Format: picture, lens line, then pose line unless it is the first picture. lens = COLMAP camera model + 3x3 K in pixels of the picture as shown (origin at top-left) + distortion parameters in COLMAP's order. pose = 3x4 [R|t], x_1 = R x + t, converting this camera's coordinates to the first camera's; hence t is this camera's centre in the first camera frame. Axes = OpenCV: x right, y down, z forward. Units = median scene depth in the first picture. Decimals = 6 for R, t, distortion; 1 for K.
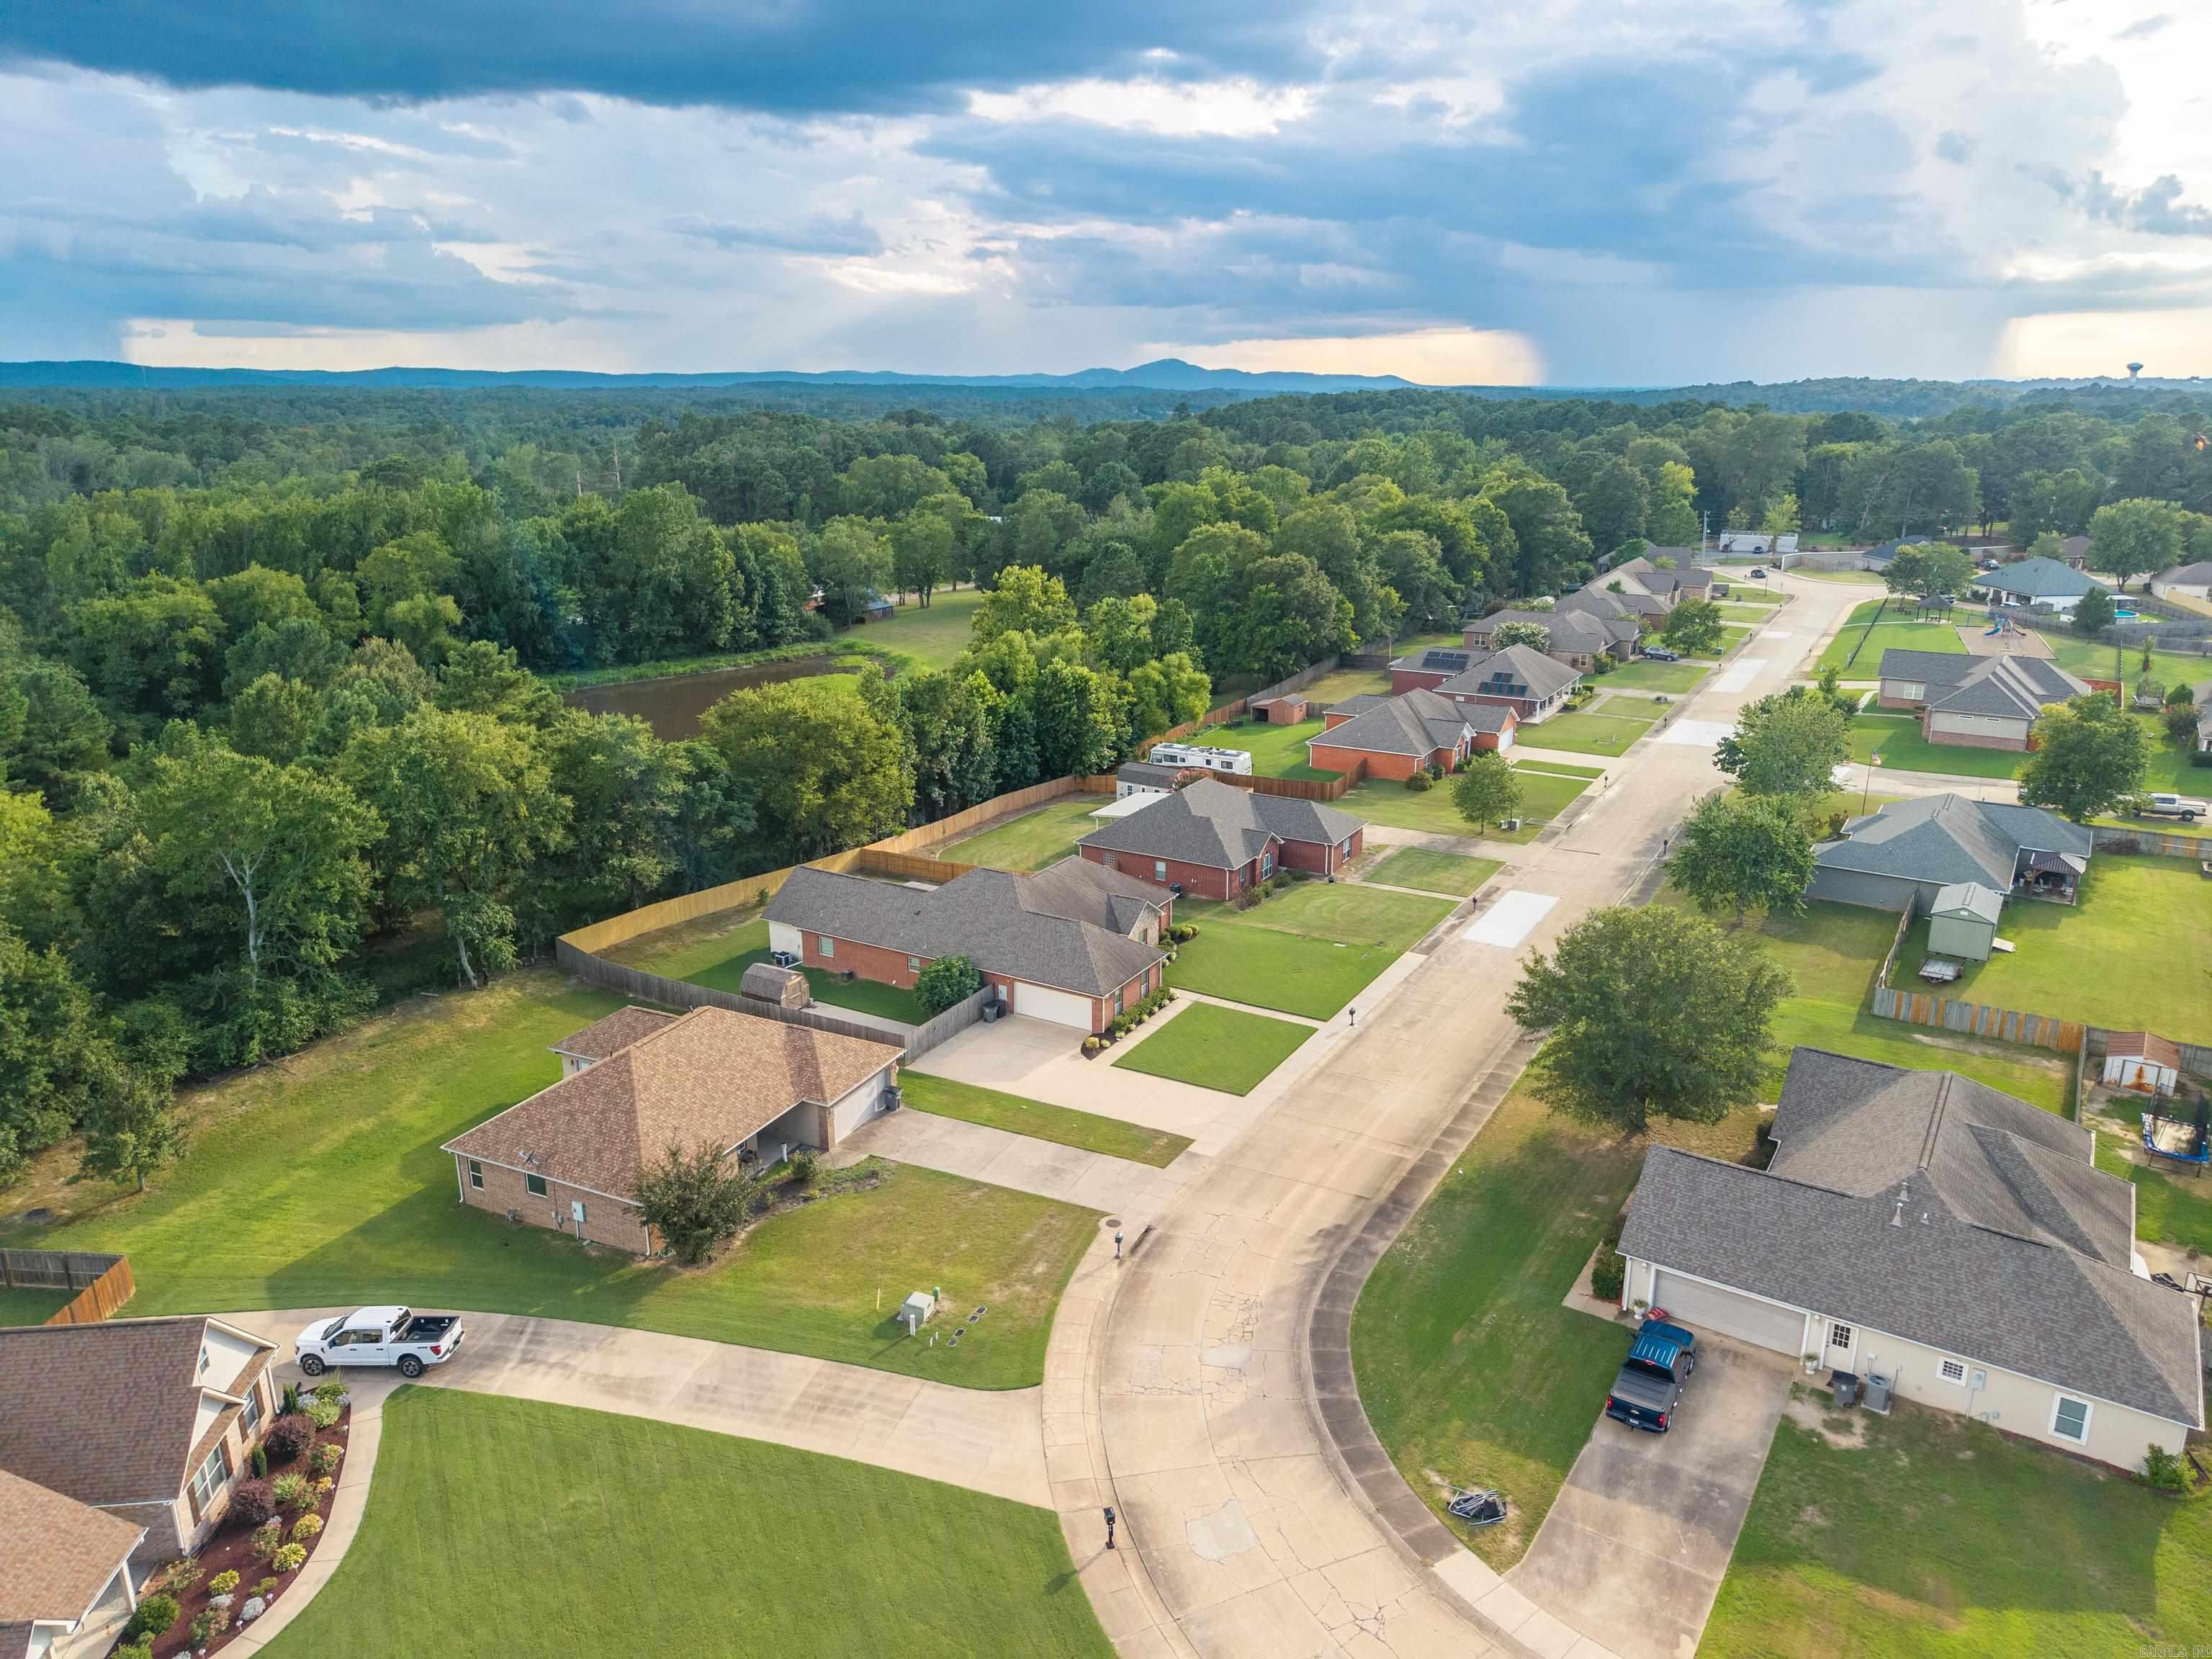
lens RADIAL K [[1463.6, 0, 1106.0], [0, 1463.6, 829.5], [0, 0, 1]] dist [0.099341, -0.180803]
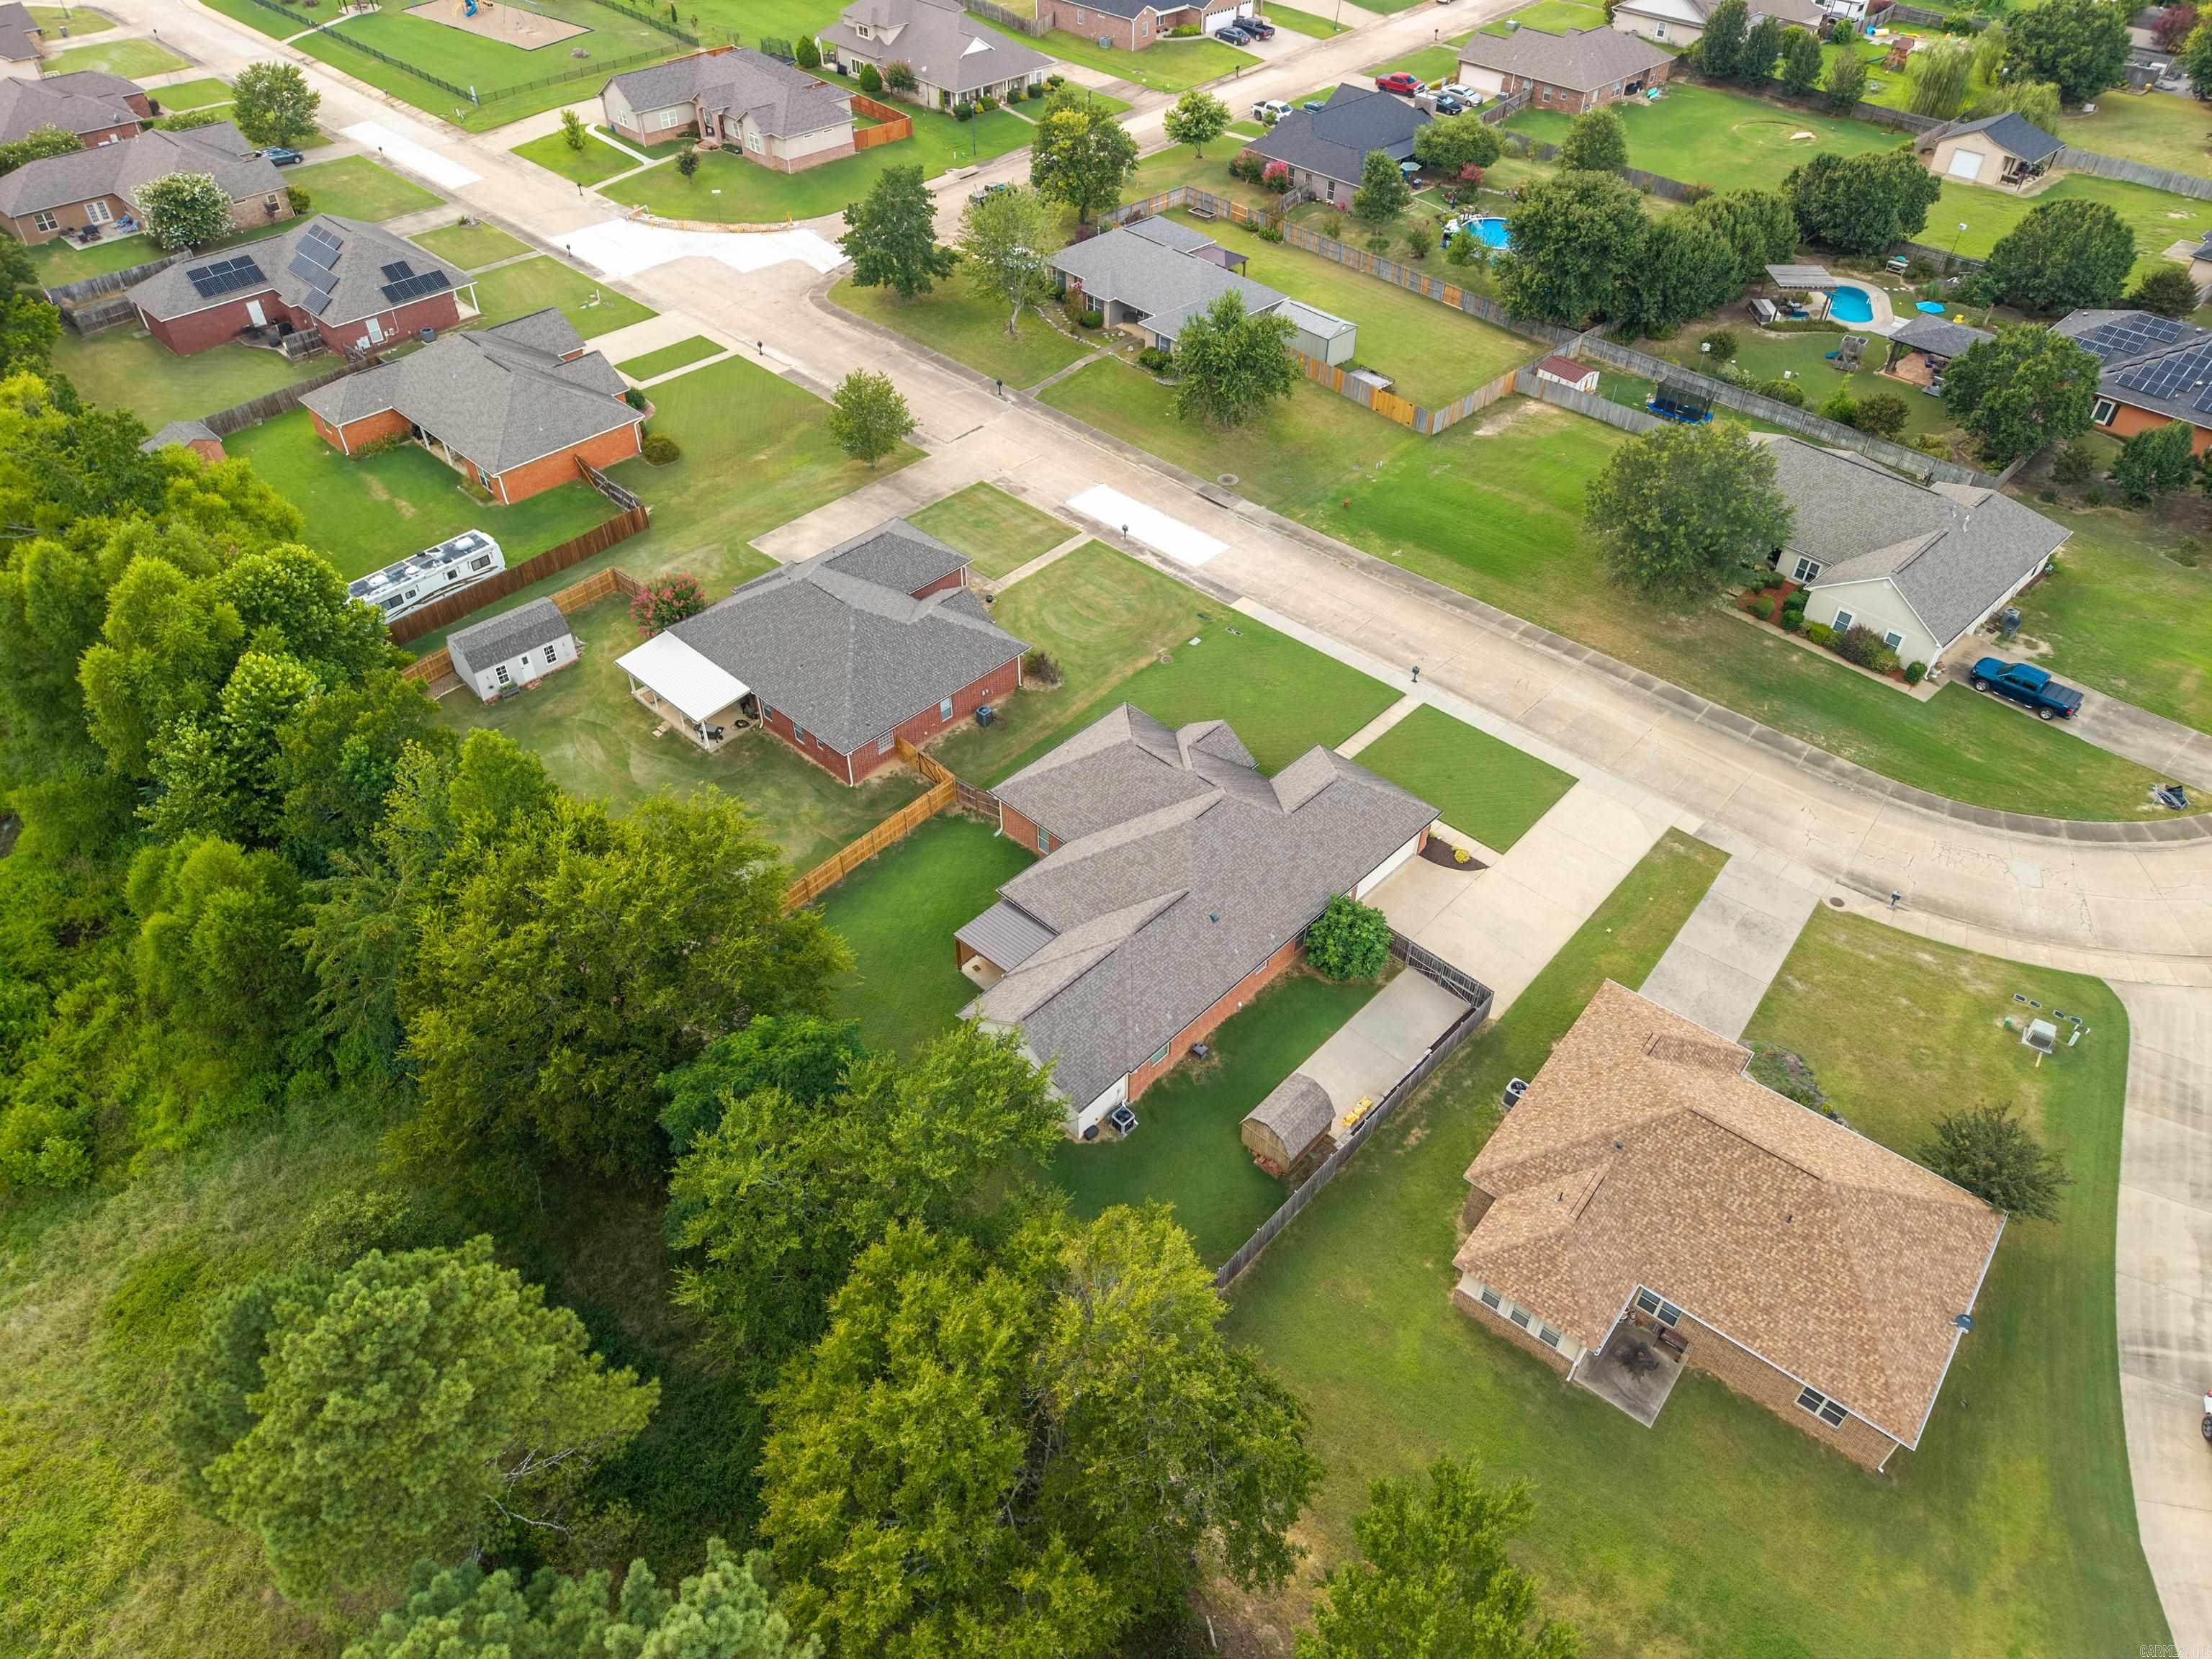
lens RADIAL K [[1444.7, 0, 1106.0], [0, 1444.7, 829.5], [0, 0, 1]] dist [0.006875, 0.000075]
pose [[0.228680, -0.657753, 0.717681, -0.414938], [0.271581, 0.751052, 0.601801, -0.279648], [-0.934852, 0.057289, 0.350384, 0.533348]]
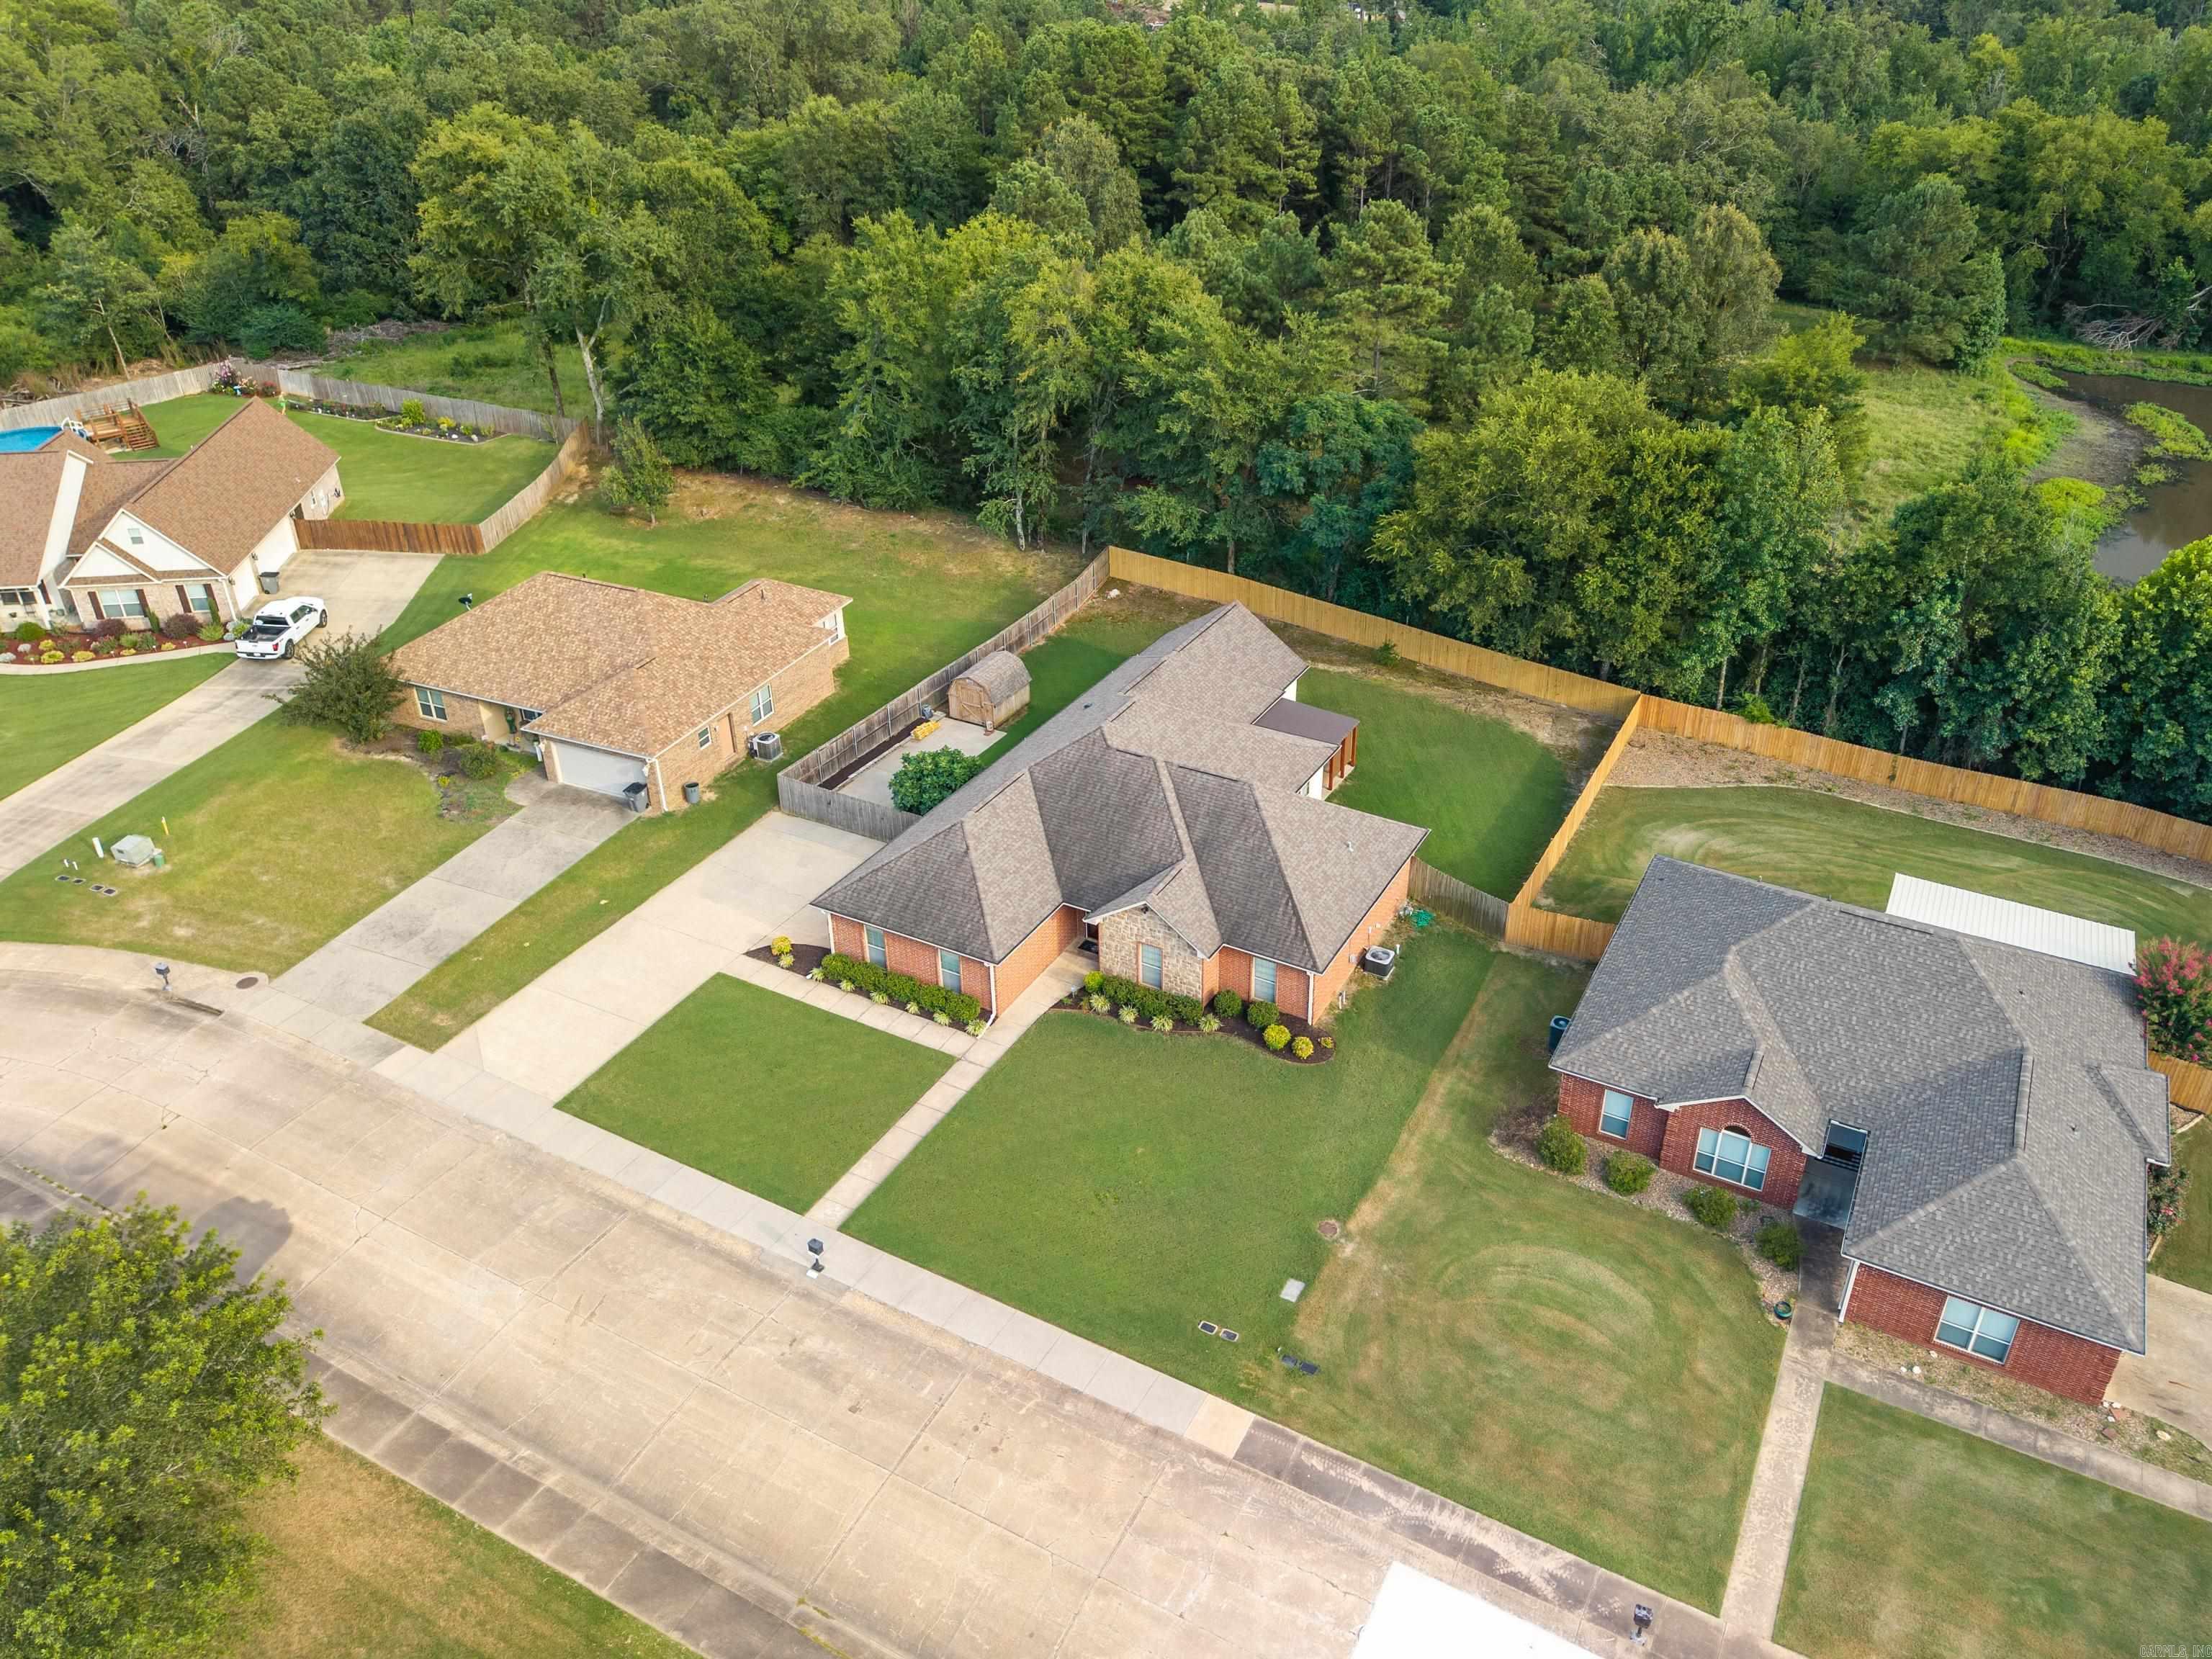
lens RADIAL K [[1606.9, 0, 1219.4], [0, 1606.9, 779.9], [0, 0, 1]] dist [0.004451, 0.001827]
pose [[0.065760, 0.504084, -0.861147, 0.345837], [-0.296365, 0.833939, 0.465526, -0.181322], [0.952808, 0.224601, 0.204232, 0.611418]]
